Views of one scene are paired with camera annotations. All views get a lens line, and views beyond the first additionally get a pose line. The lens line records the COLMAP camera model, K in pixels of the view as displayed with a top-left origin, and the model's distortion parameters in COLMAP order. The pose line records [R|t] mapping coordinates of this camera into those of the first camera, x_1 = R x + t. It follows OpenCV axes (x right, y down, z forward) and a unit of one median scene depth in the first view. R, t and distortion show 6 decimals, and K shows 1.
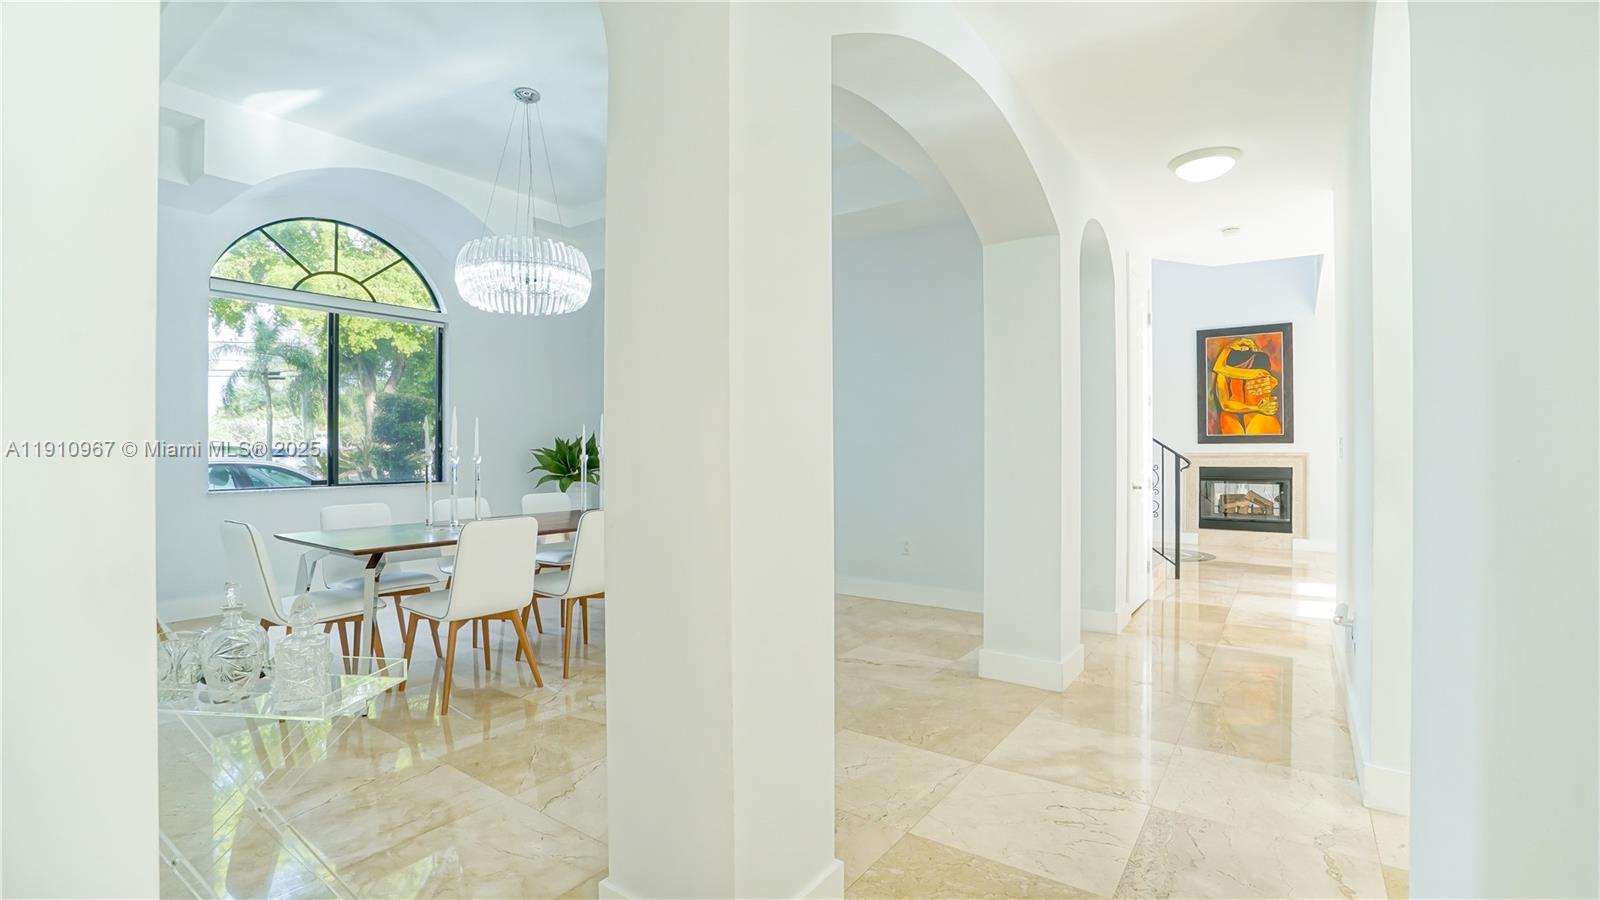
lens RADIAL K [[703.7, 0, 786.9], [0, 703.7, 447.8], [0, 0, 1]] dist [-0.052795, 0.021504]
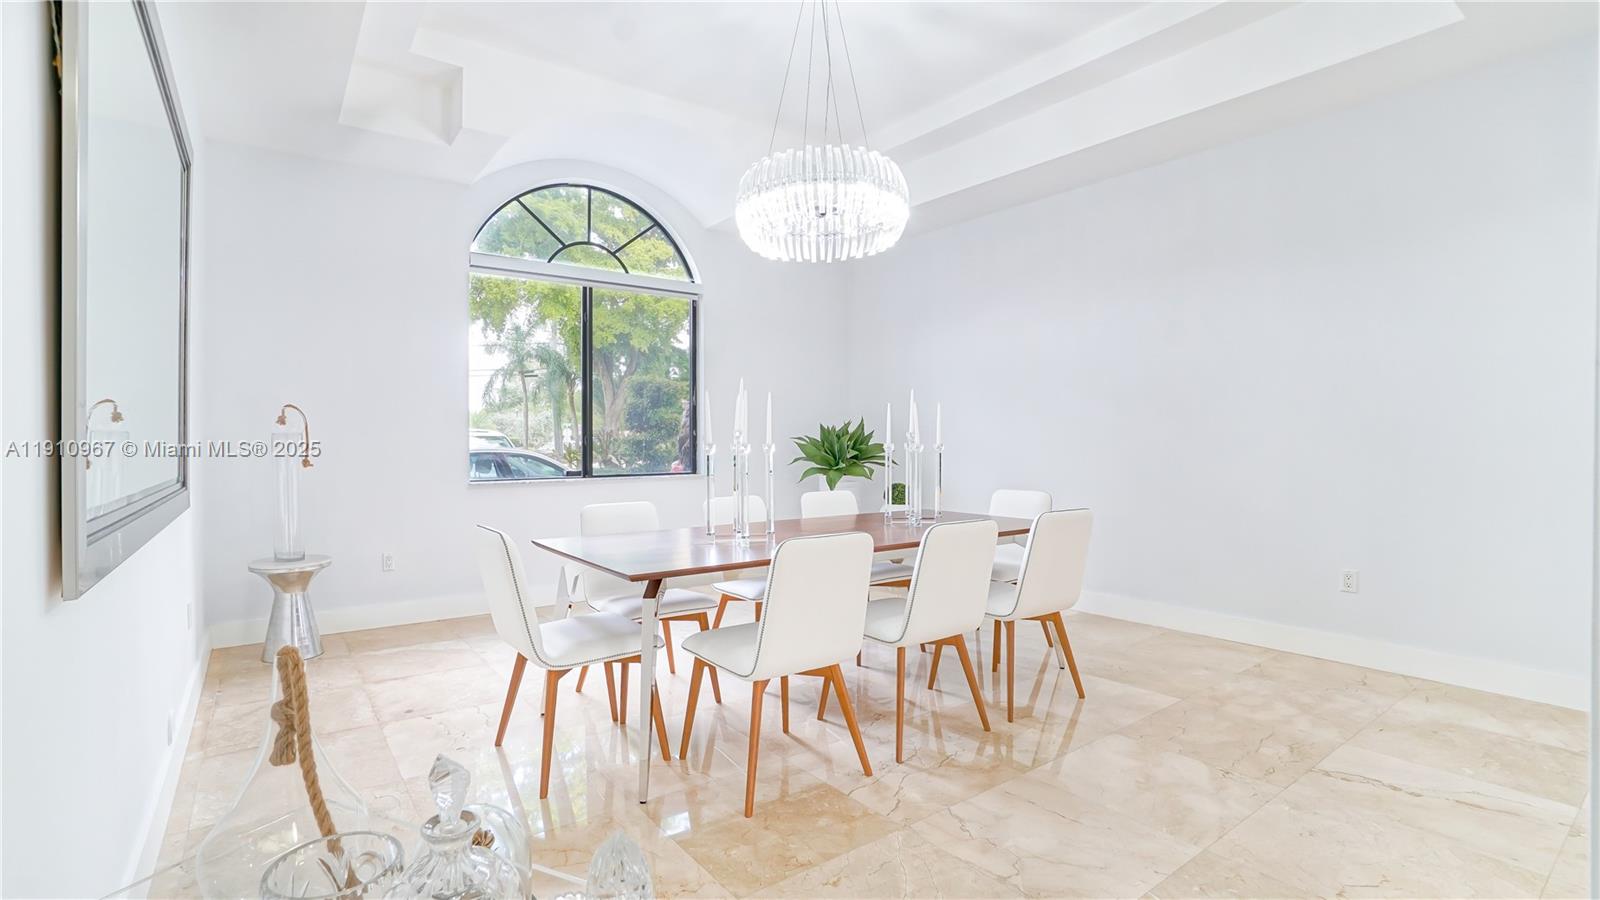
lens RADIAL K [[703.7, 0, 786.9], [0, 703.7, 447.8], [0, 0, 1]] dist [-0.052795, 0.021504]
pose [[0.958947, 0.004065, -0.283555, -0.135507], [-0.000460, 0.999918, 0.012781, 0.003843], [0.283583, -0.012126, 0.958871, 0.179143]]
